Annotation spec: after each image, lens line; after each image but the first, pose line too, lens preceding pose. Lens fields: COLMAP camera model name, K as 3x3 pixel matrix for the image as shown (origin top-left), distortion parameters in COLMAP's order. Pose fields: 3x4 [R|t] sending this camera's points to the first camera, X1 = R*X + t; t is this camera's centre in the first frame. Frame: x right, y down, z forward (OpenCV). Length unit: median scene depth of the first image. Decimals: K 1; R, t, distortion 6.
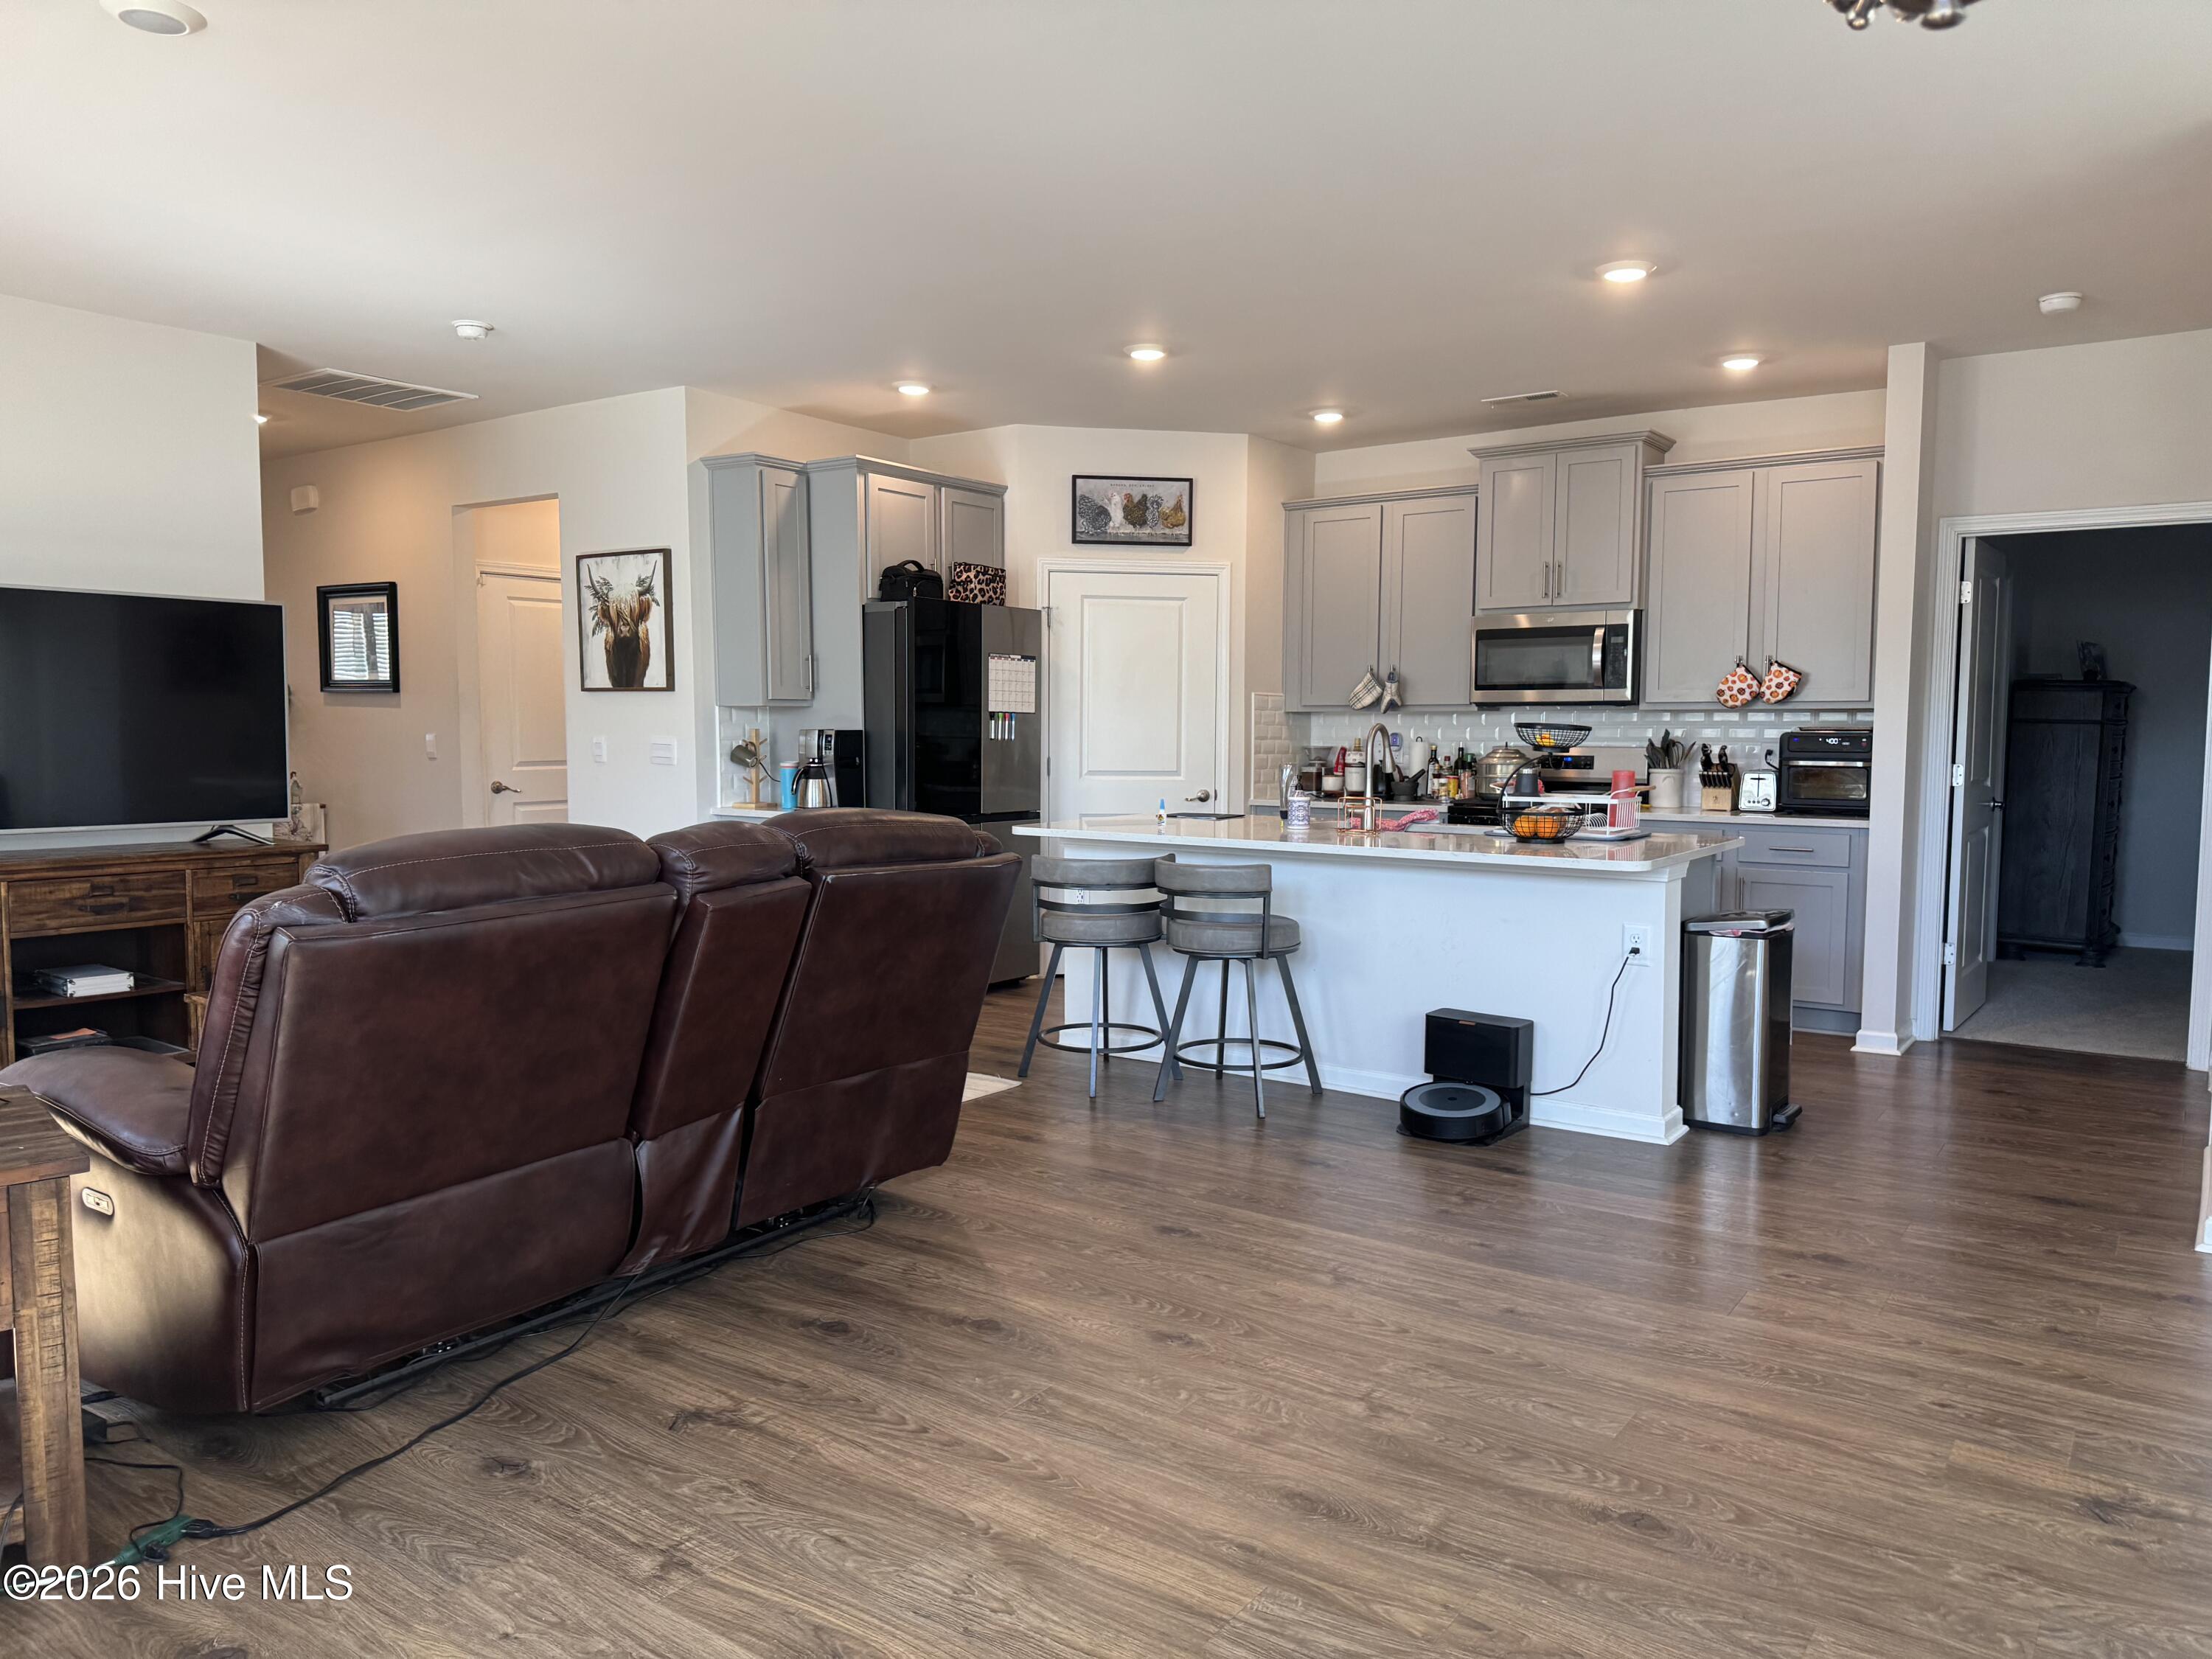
lens RADIAL K [[1525.4, 0, 1106.0], [0, 1525.4, 829.5], [0, 0, 1]] dist [0.096340, -0.137973]
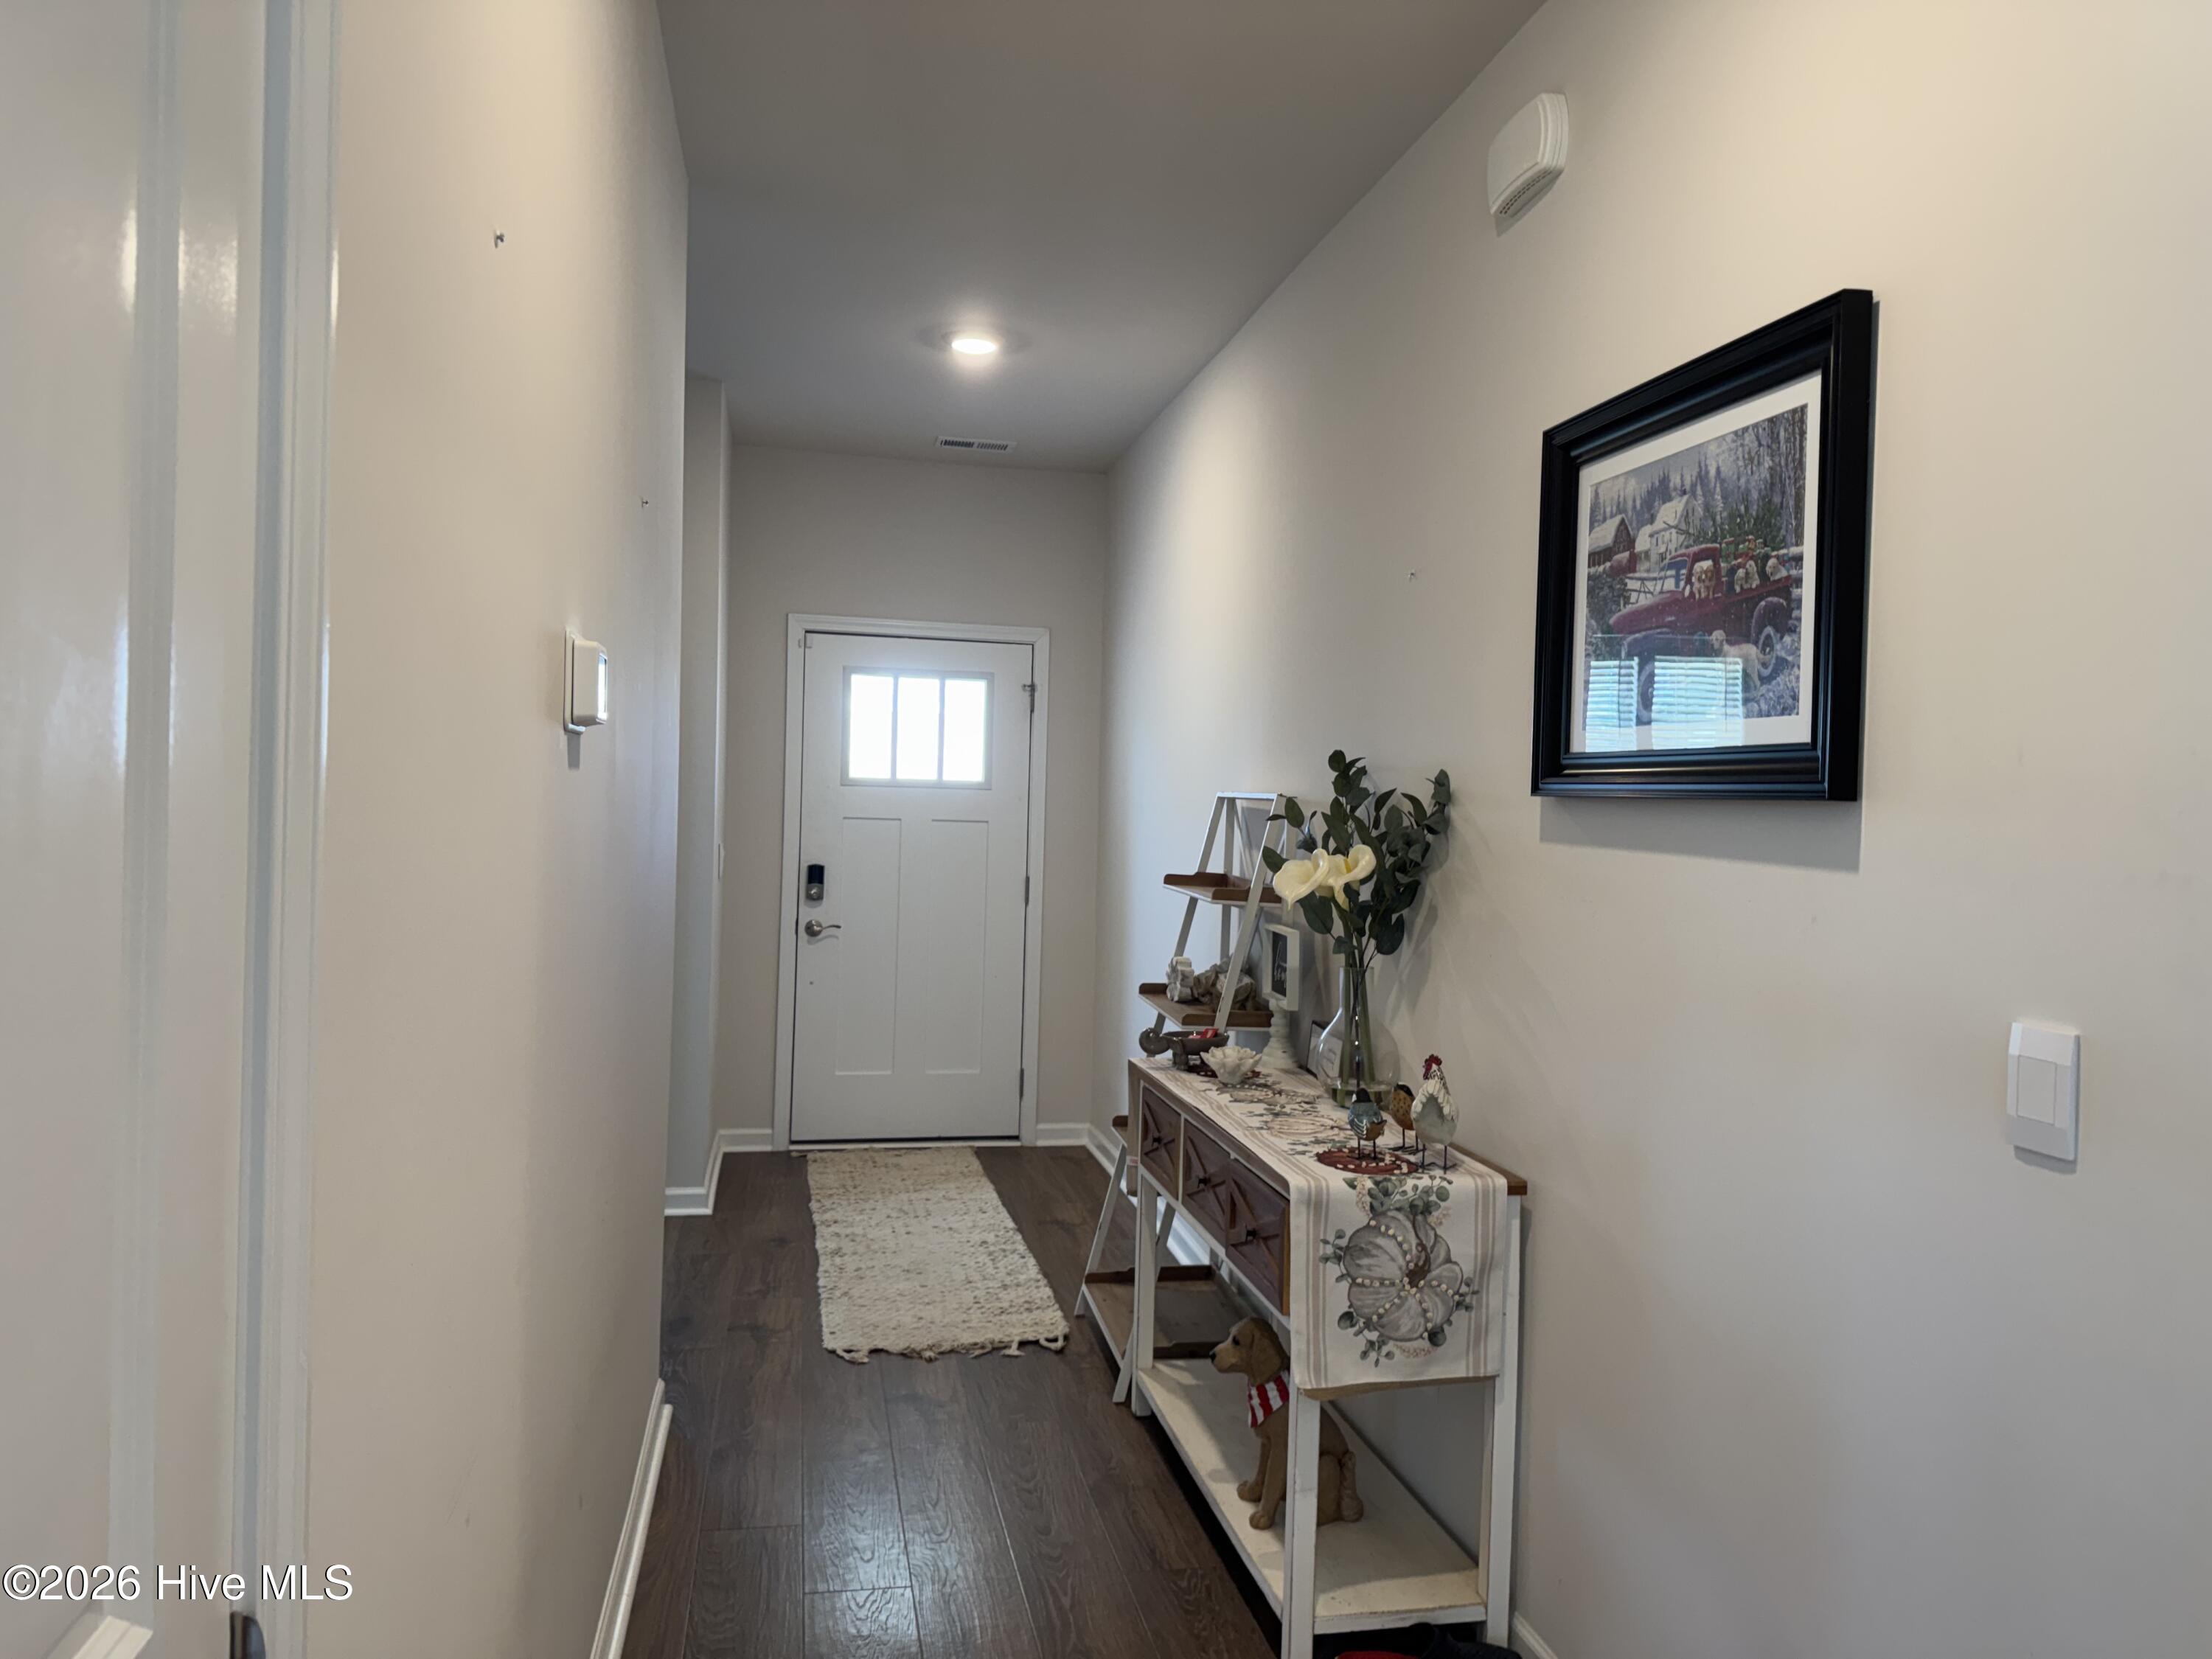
lens RADIAL K [[1525.4, 0, 1106.0], [0, 1525.4, 829.5], [0, 0, 1]] dist [0.096340, -0.137973]
pose [[0.736599, 0.024958, -0.675869, -0.474221], [-0.069214, 0.996854, -0.038622, -0.083335], [0.672779, 0.075229, 0.736009, 0.939539]]
